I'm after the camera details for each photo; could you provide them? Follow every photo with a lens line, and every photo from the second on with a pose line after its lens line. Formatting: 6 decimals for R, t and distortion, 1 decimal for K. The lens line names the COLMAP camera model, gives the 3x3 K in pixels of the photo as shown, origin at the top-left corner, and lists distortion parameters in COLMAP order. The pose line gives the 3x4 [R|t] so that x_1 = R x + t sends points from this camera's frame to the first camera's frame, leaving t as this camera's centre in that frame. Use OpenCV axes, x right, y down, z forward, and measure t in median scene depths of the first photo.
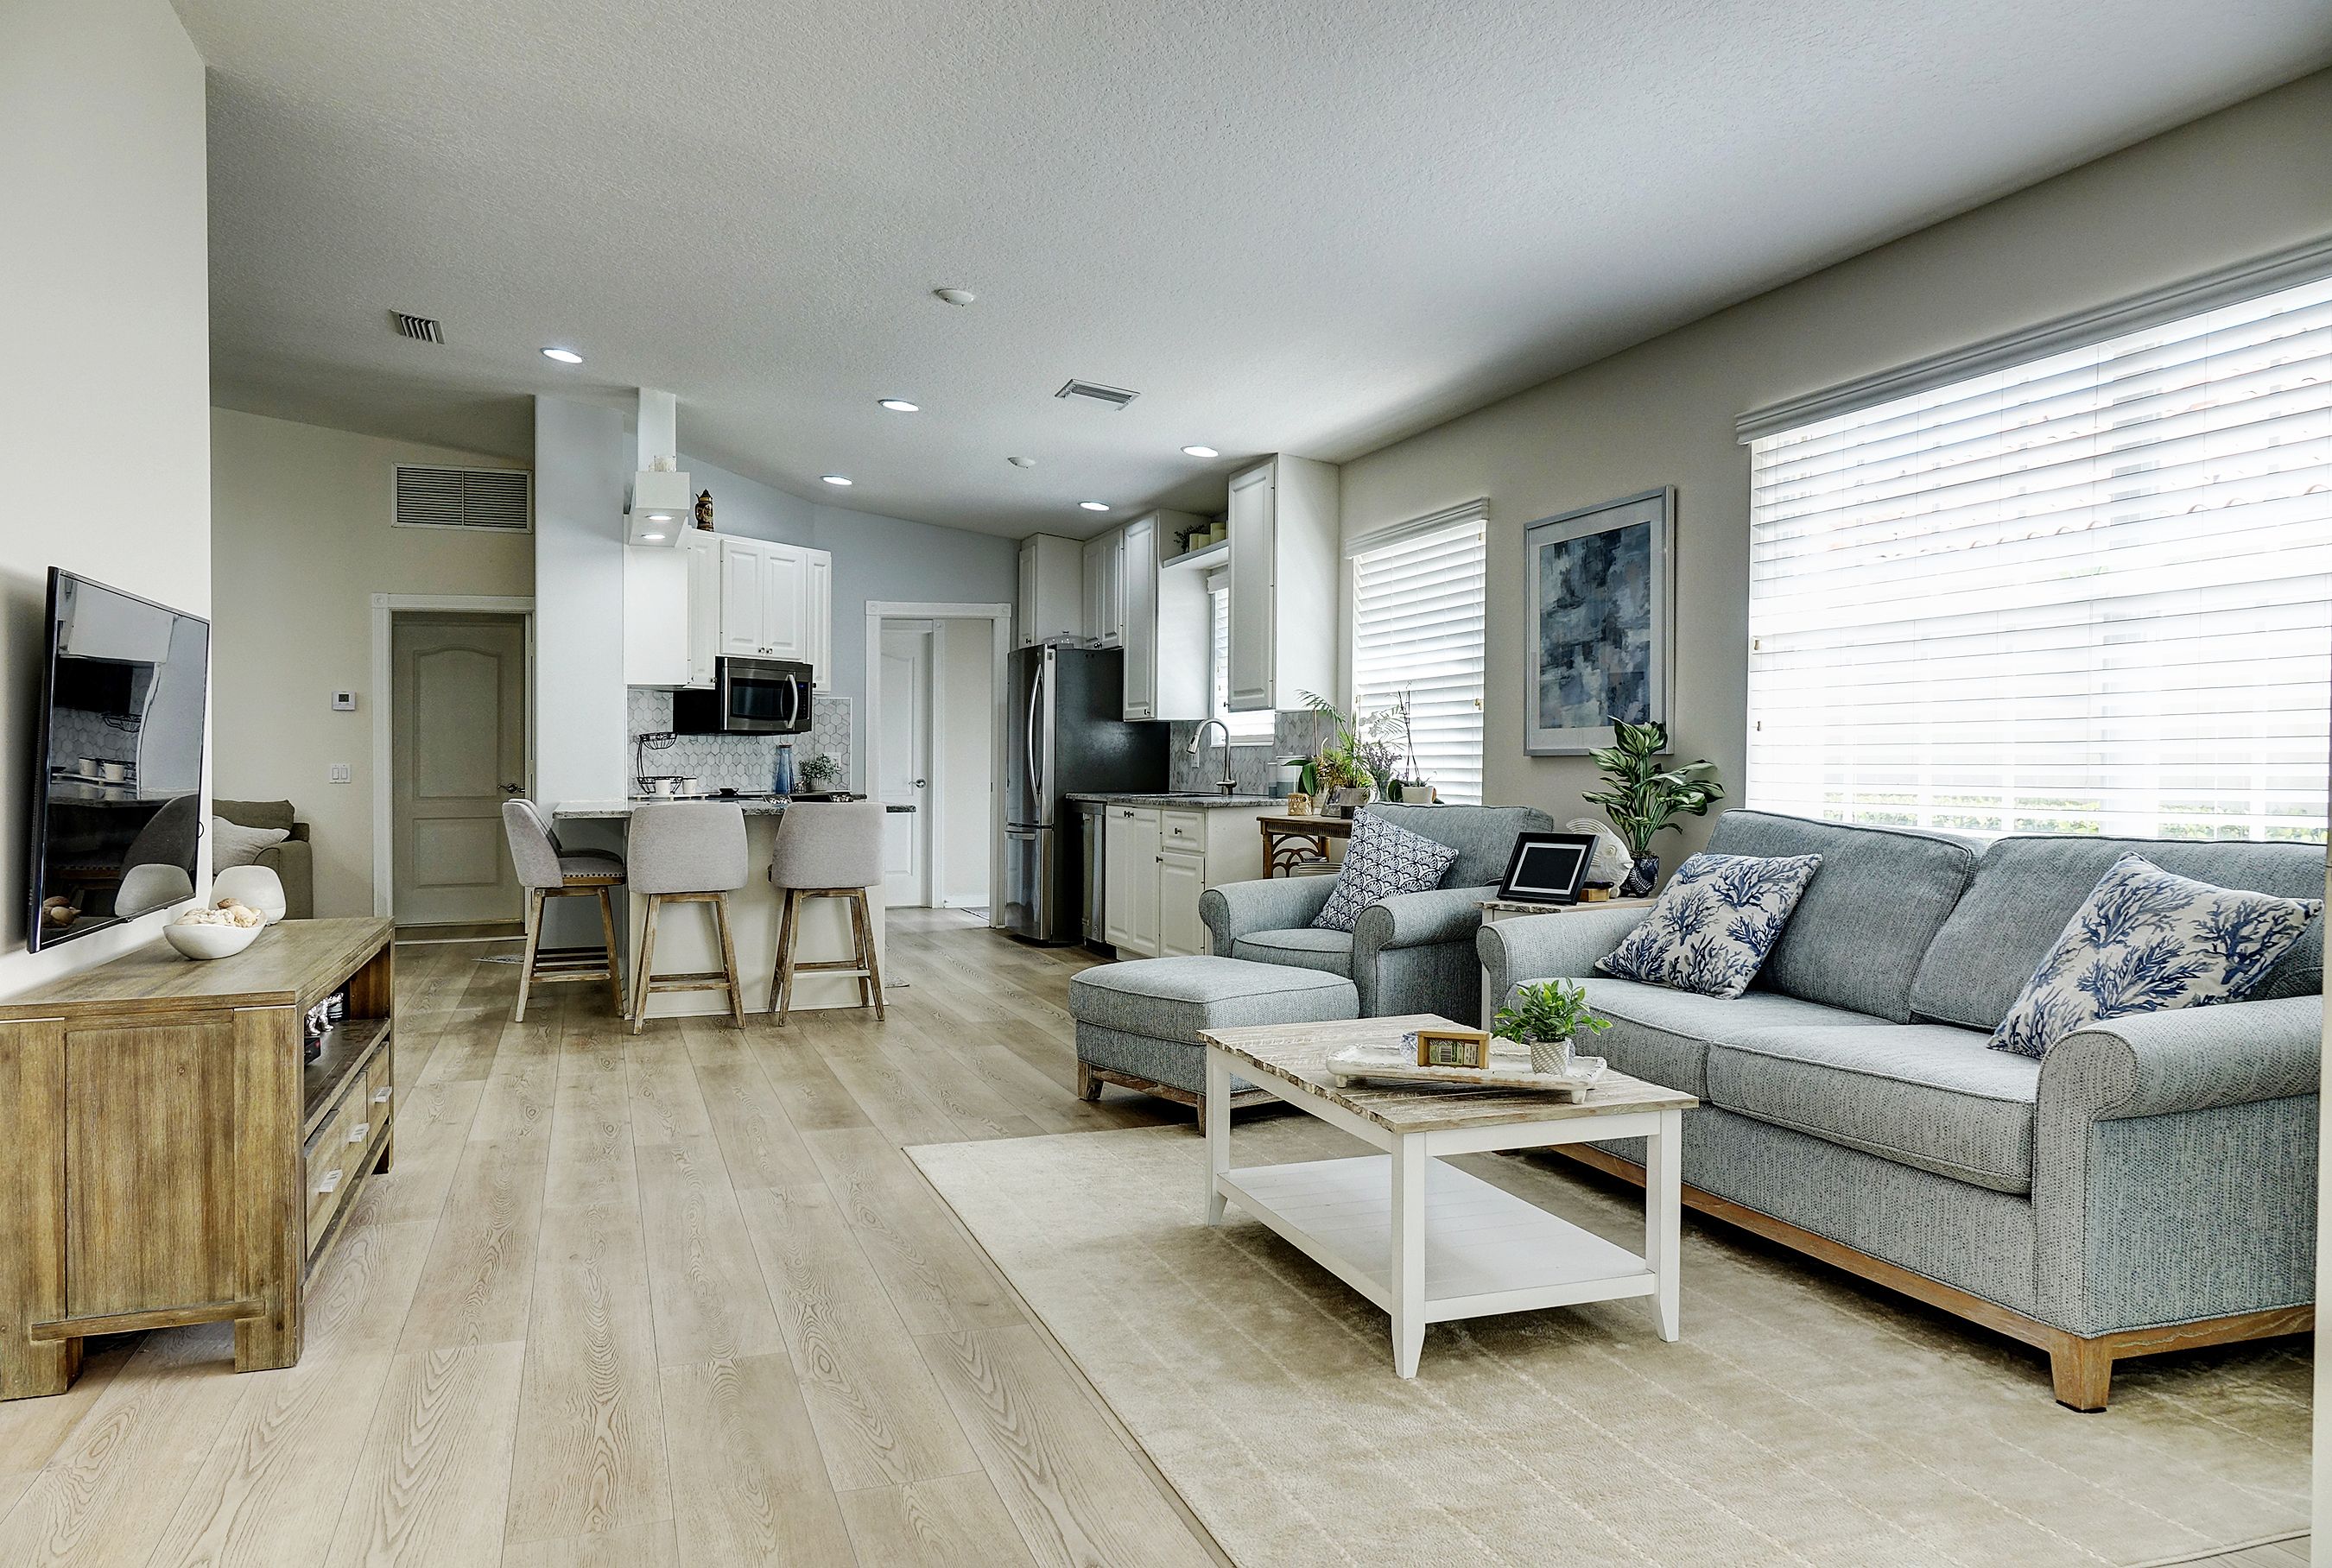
lens RADIAL K [[1650.8, 0, 1167.7], [0, 1650.8, 754.3], [0, 0, 1]] dist [-0.000108, -0.000021]
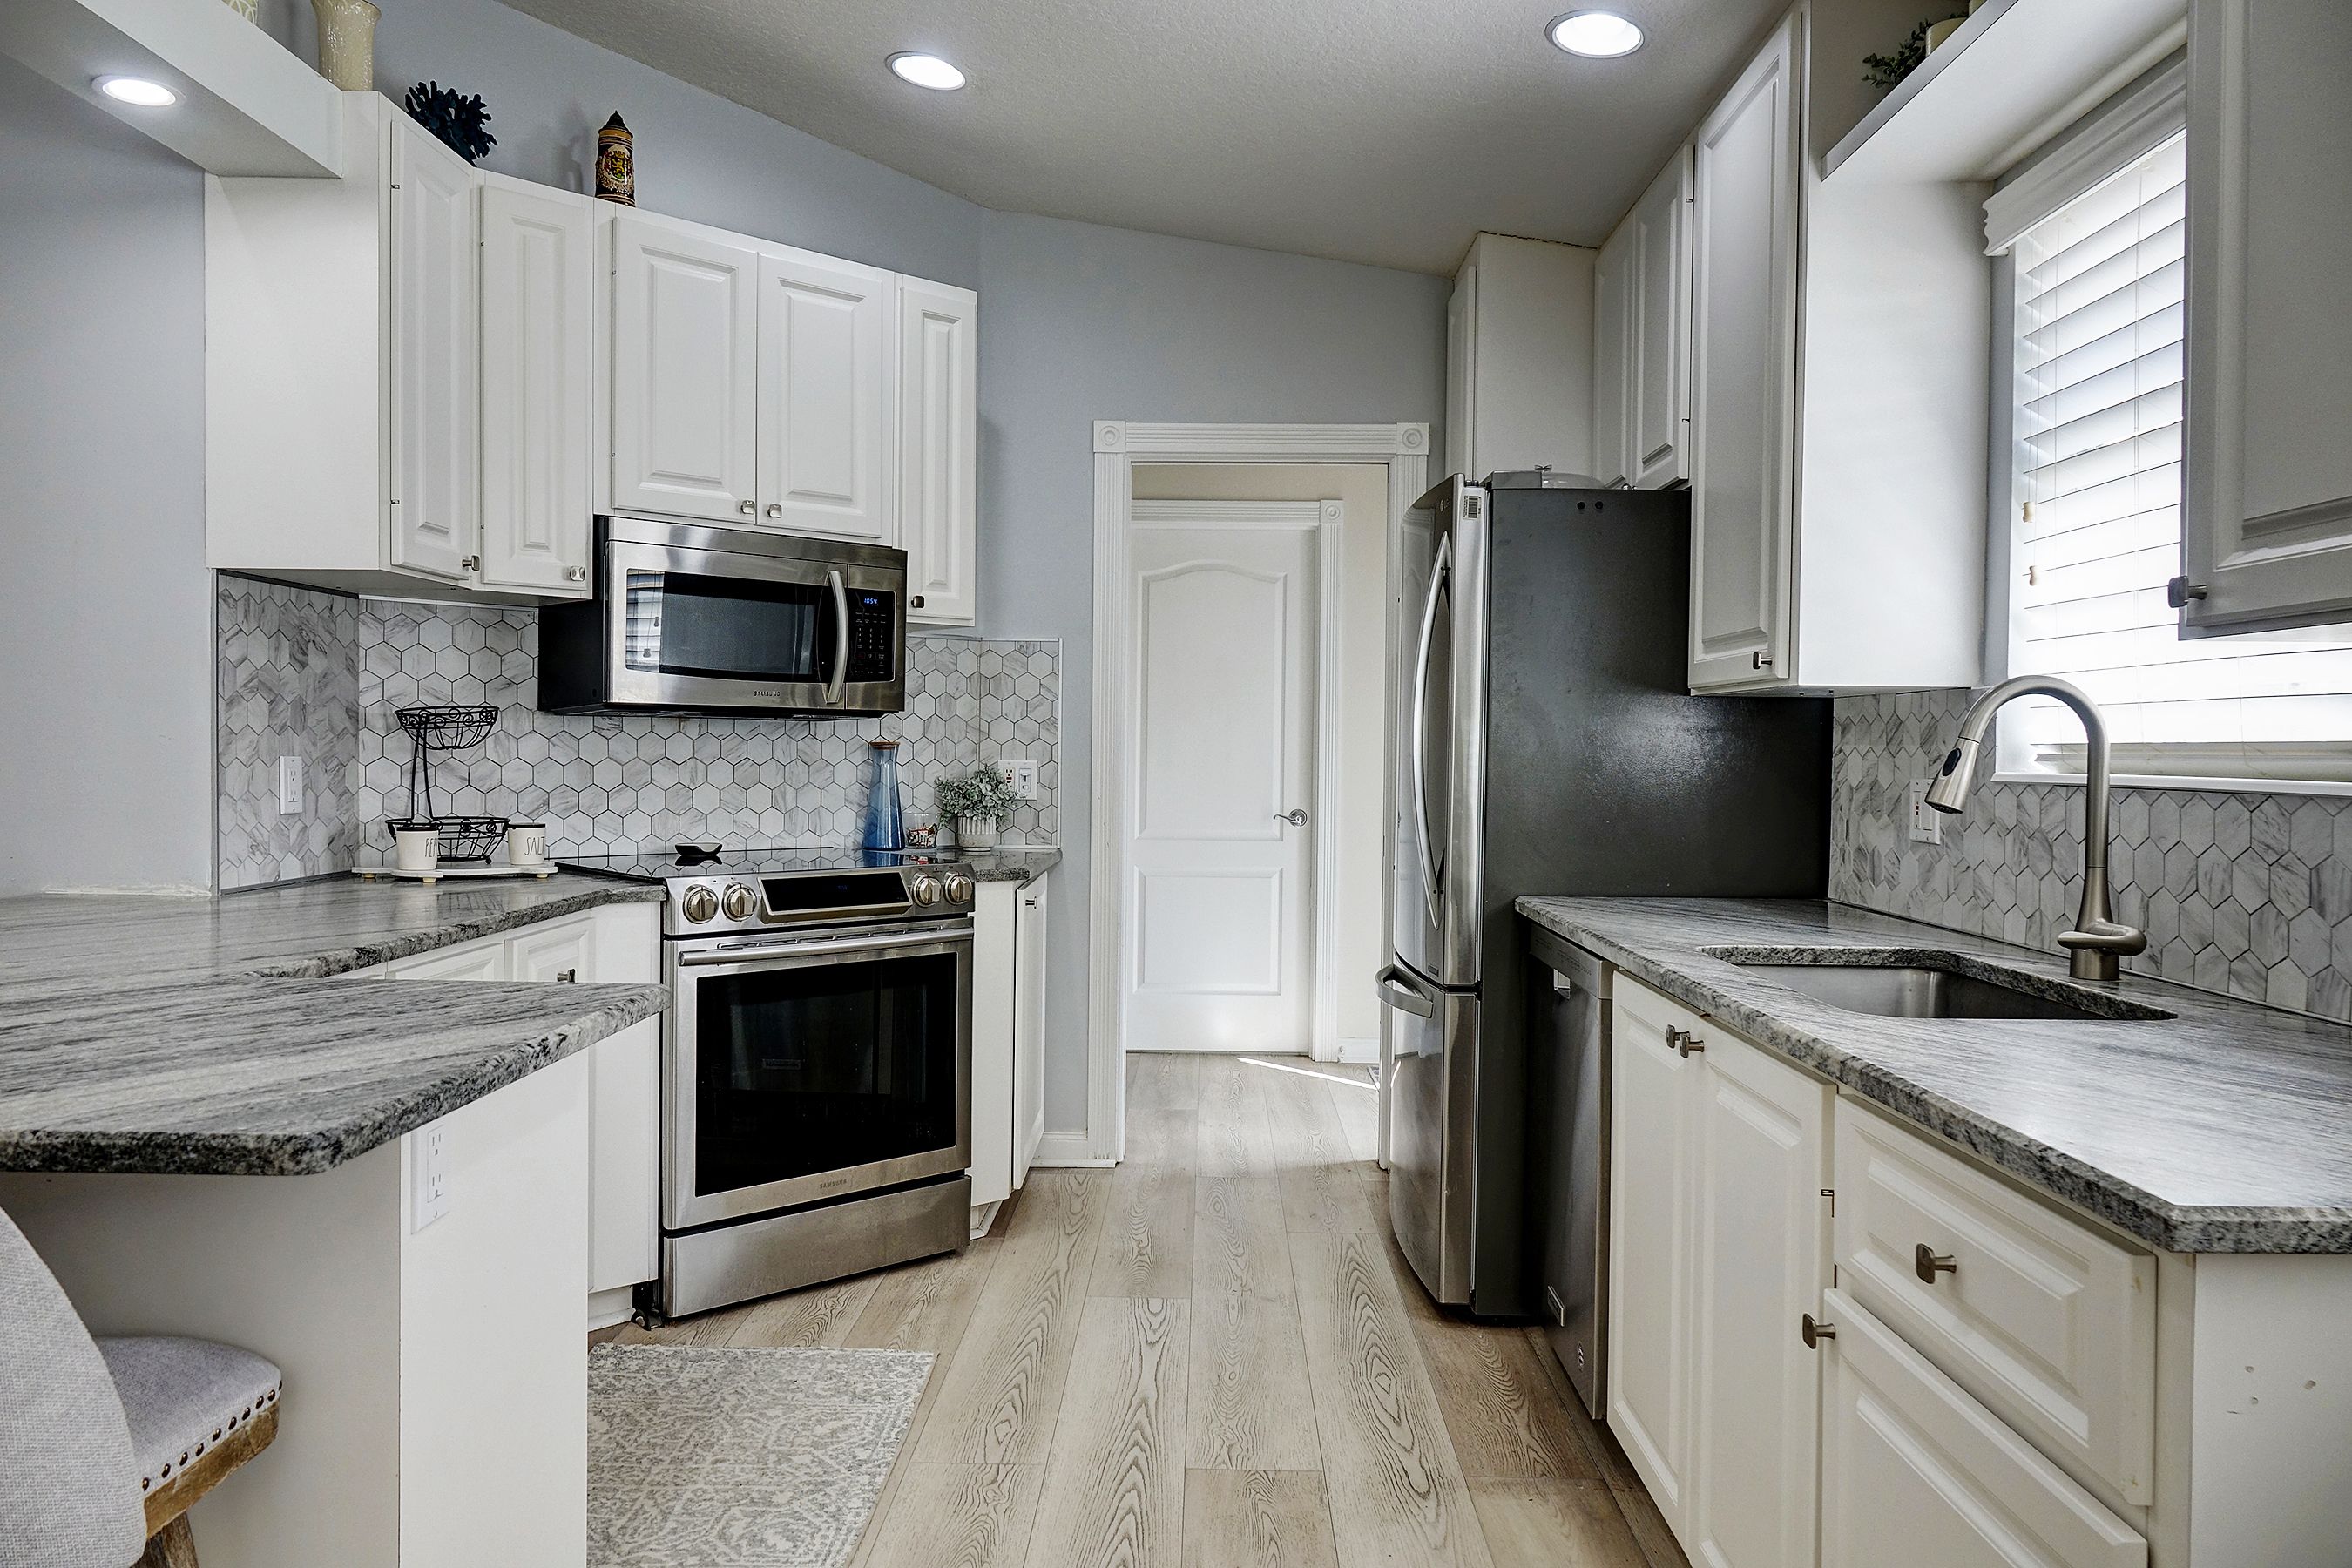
lens RADIAL K [[1638.7, 0, 1172.4], [0, 1638.7, 771.7], [0, 0, 1]] dist [-0.001530, 0.001252]
pose [[0.939227, 0.024552, -0.342416, -0.010375], [-0.019387, 0.999641, 0.018497, -0.007770], [0.342748, -0.010734, 0.939366, 0.641866]]
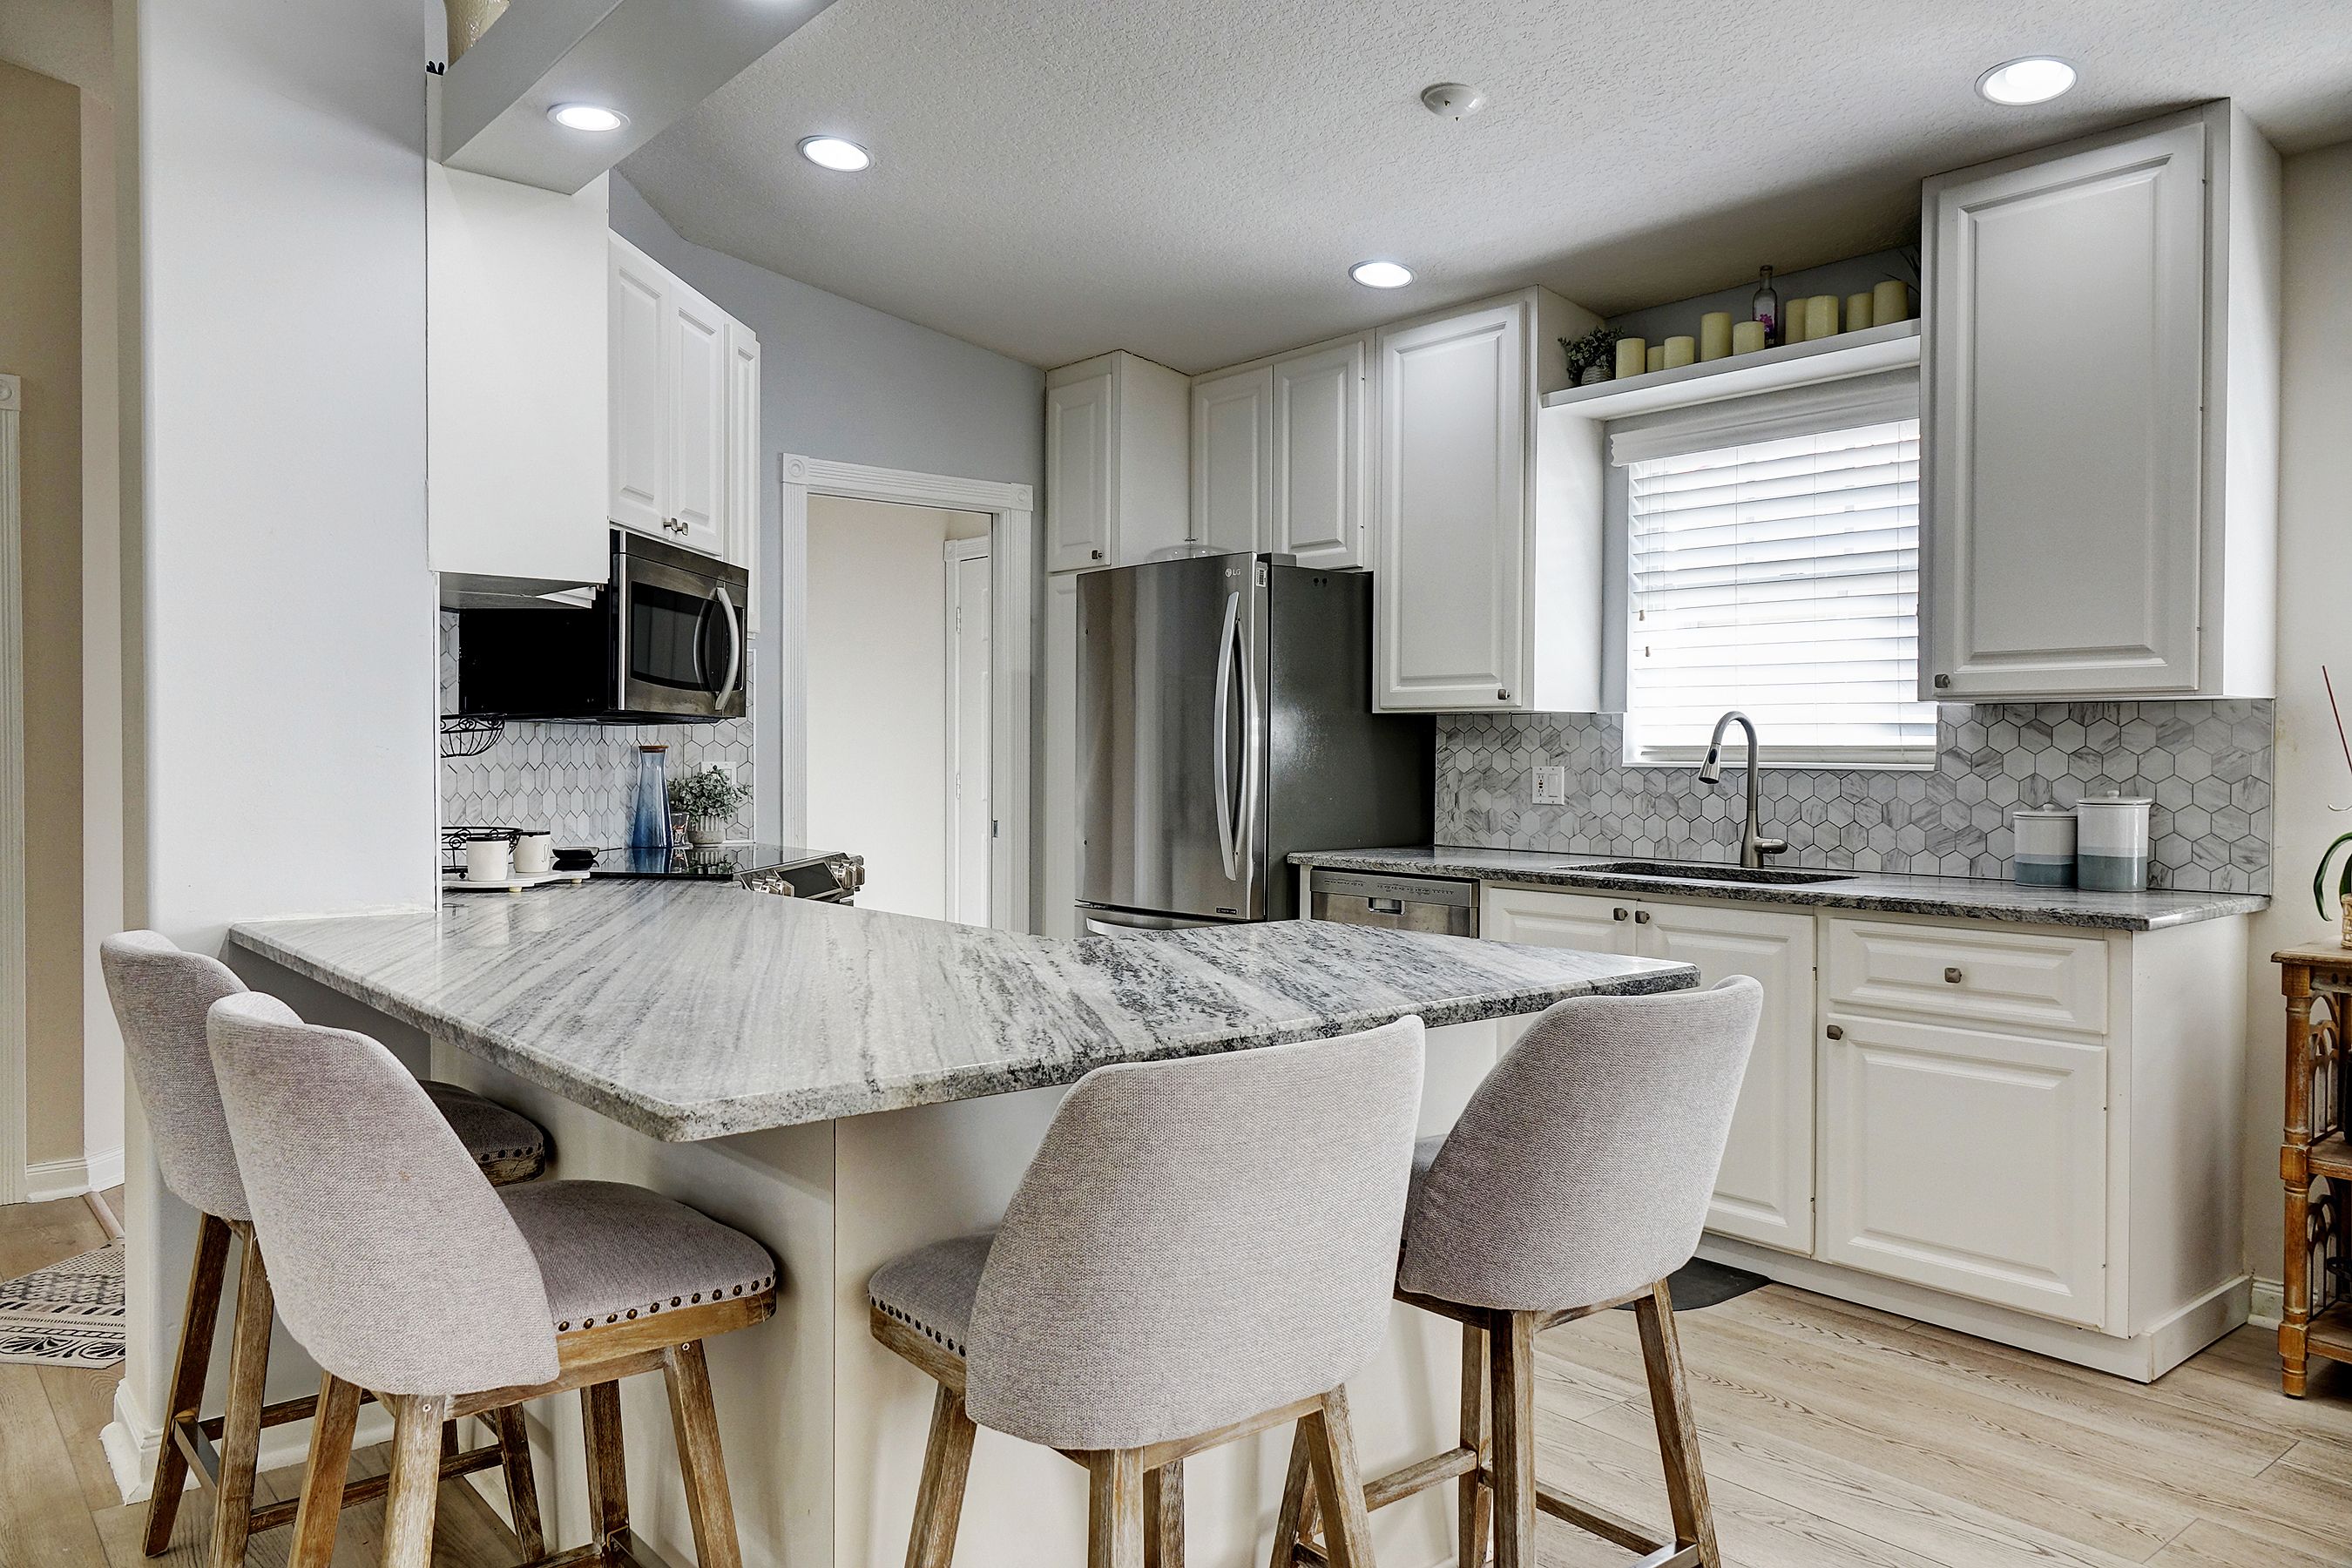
lens RADIAL K [[1638.7, 0, 1172.4], [0, 1638.7, 771.7], [0, 0, 1]] dist [-0.001530, 0.001252]
pose [[0.934527, 0.009114, 0.355776, -0.267546], [-0.013859, 0.999846, 0.010791, -0.005728], [-0.355623, -0.015016, 0.934509, 0.544827]]
